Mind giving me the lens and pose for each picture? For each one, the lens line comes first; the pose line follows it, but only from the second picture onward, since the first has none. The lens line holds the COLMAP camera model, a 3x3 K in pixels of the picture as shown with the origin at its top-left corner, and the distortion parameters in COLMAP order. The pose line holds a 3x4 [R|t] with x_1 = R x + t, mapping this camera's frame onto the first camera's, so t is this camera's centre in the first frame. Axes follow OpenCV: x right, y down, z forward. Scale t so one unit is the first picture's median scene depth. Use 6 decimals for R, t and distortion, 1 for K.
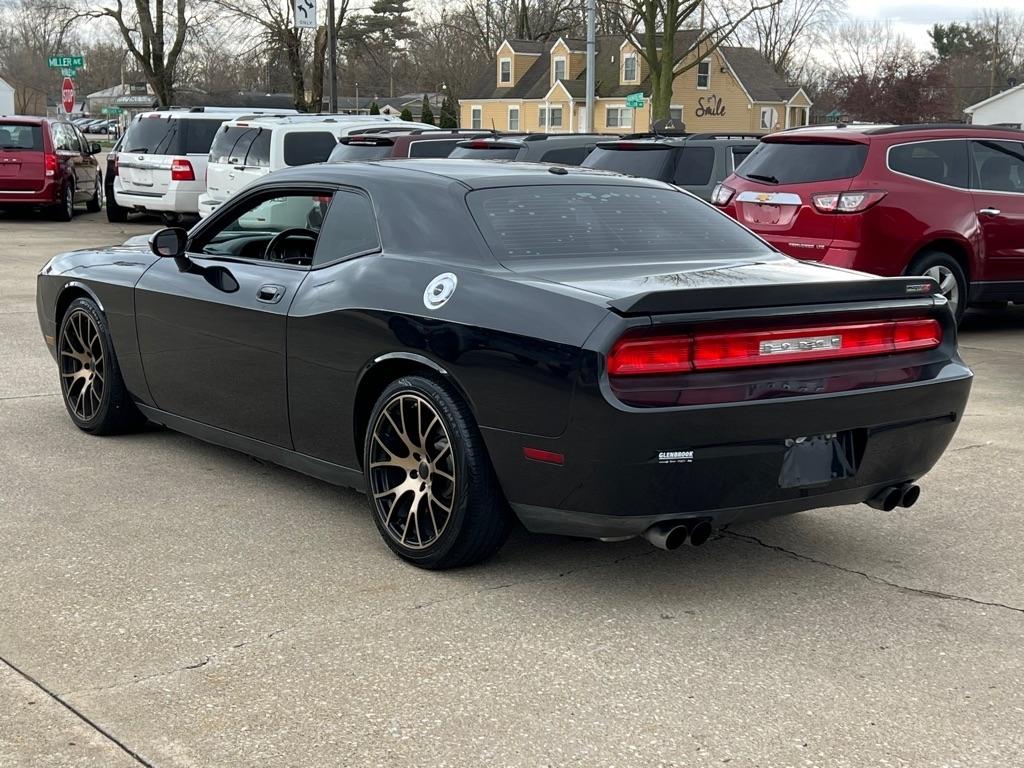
lens RADIAL K [[1541.6, 0, 522.2], [0, 1541.6, 382.6], [0, 0, 1]] dist [0.215876, -0.716178]
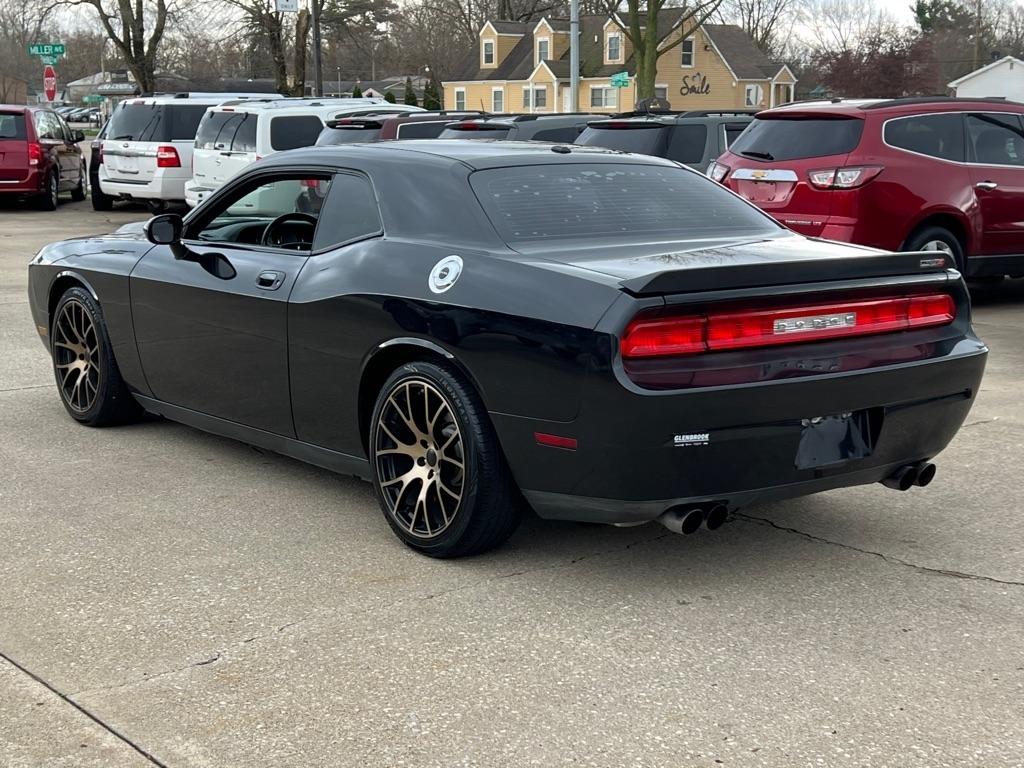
lens RADIAL K [[1541.6, 0, 522.2], [0, 1541.6, 382.6], [0, 0, 1]] dist [0.215876, -0.716178]
pose [[0.999818, -0.017375, 0.007911, -0.009107], [0.017284, 0.999784, 0.011507, -0.000758], [-0.008109, -0.011368, 0.999903, 0.013058]]
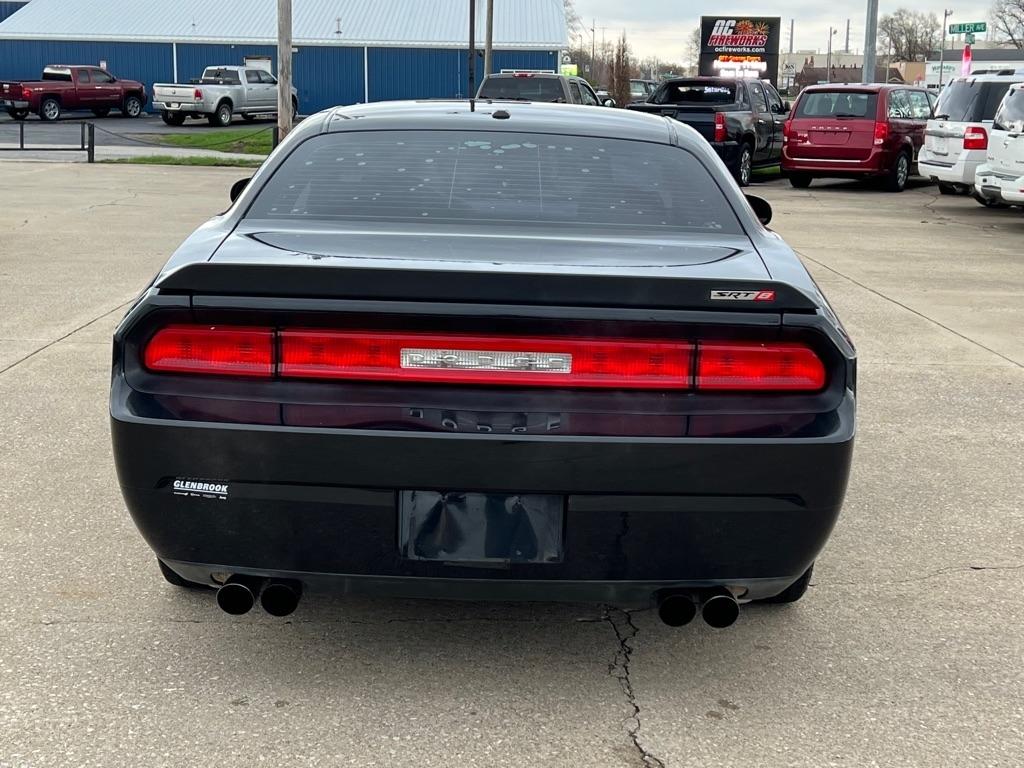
lens RADIAL K [[1536.3, 0, 517.9], [0, 1536.3, 384.7], [0, 0, 1]] dist [0.221245, -0.697521]
pose [[0.791775, 0.111071, -0.600629, 0.399915], [-0.100730, 0.993608, 0.050955, -0.033078], [0.602450, 0.020157, 0.797902, 0.303713]]
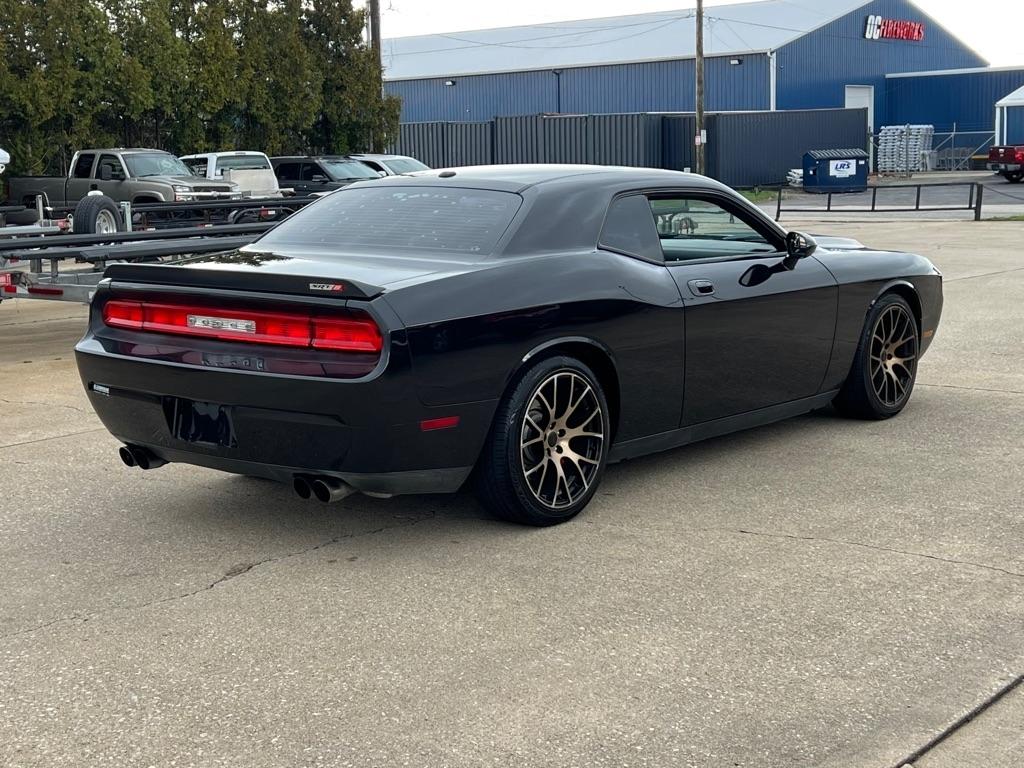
lens RADIAL K [[1541.6, 0, 522.2], [0, 1541.6, 382.6], [0, 0, 1]] dist [0.215876, -0.716178]
pose [[0.227631, 0.118440, -0.966518, 0.887989], [-0.127254, 0.987681, 0.091063, -0.075380], [0.965397, 0.102265, 0.239898, 0.623261]]
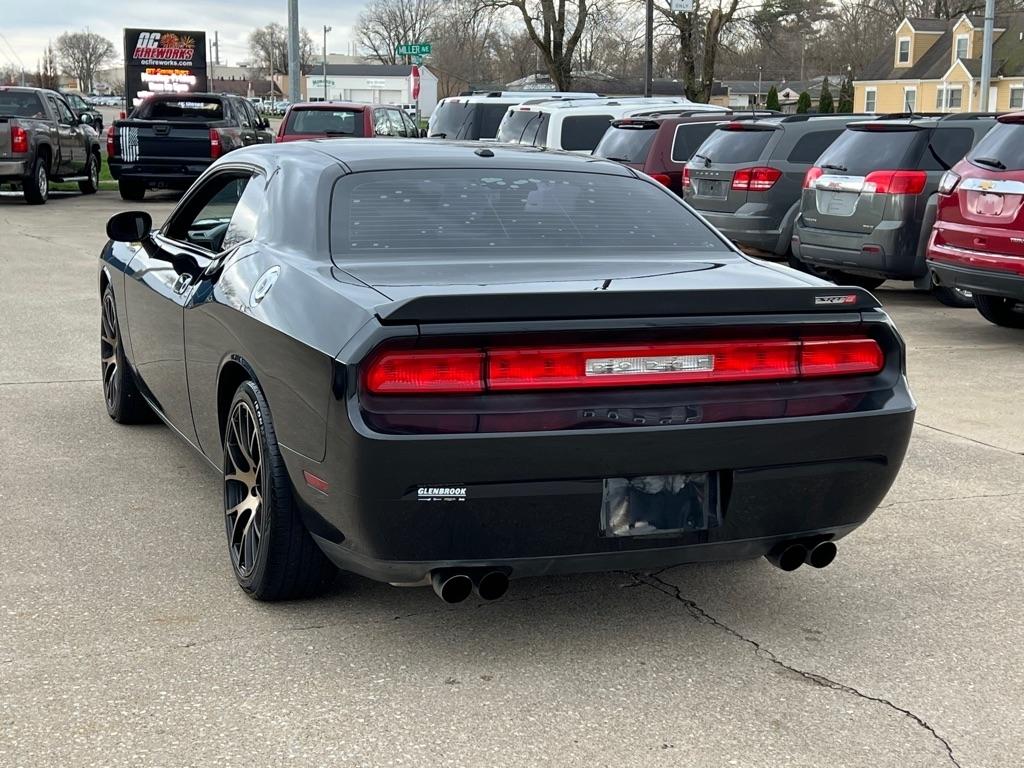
lens RADIAL K [[1541.6, 0, 522.2], [0, 1541.6, 382.6], [0, 0, 1]] dist [0.215876, -0.716178]
pose [[0.965524, 0.043115, -0.256718, 0.215050], [-0.040734, 0.999064, 0.014590, -0.015944], [0.257107, -0.003630, 0.966376, 0.122831]]
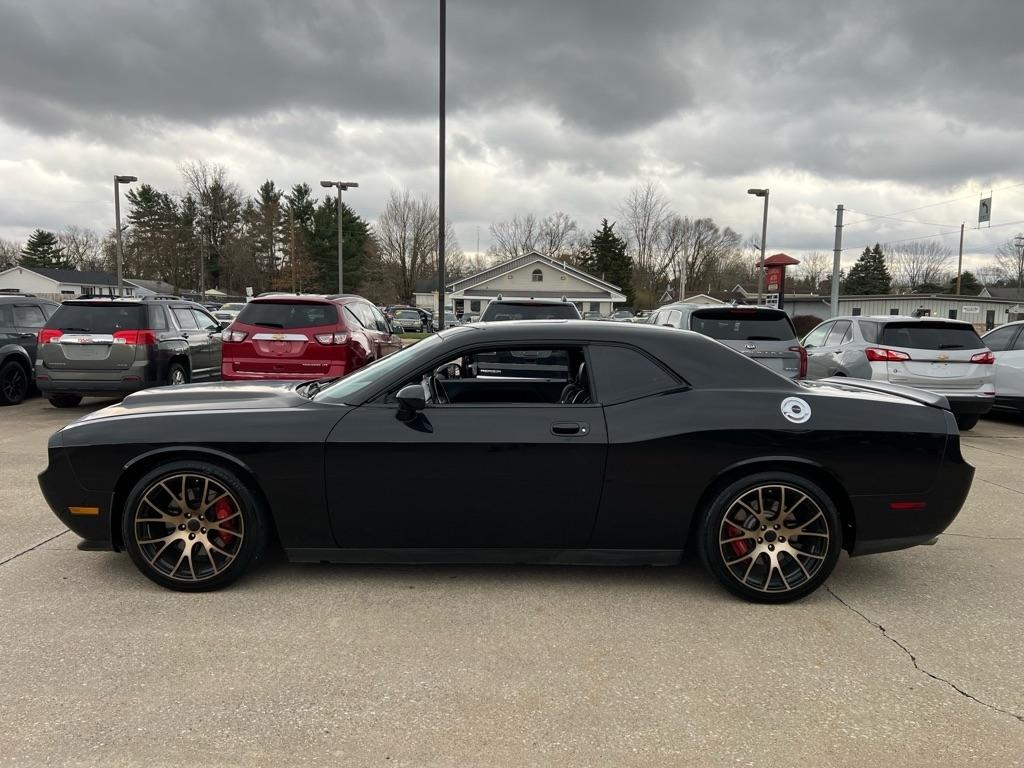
lens RADIAL K [[772.6, 0, 512.0], [0, 772.6, 384.0], [0, 0, 1]] dist [0.005486, 0.000666]
pose [[0.613102, -0.078787, 0.786065, -0.530967], [0.114693, 0.993350, 0.010107, -0.081897], [-0.781634, 0.083960, 0.618061, 0.511858]]
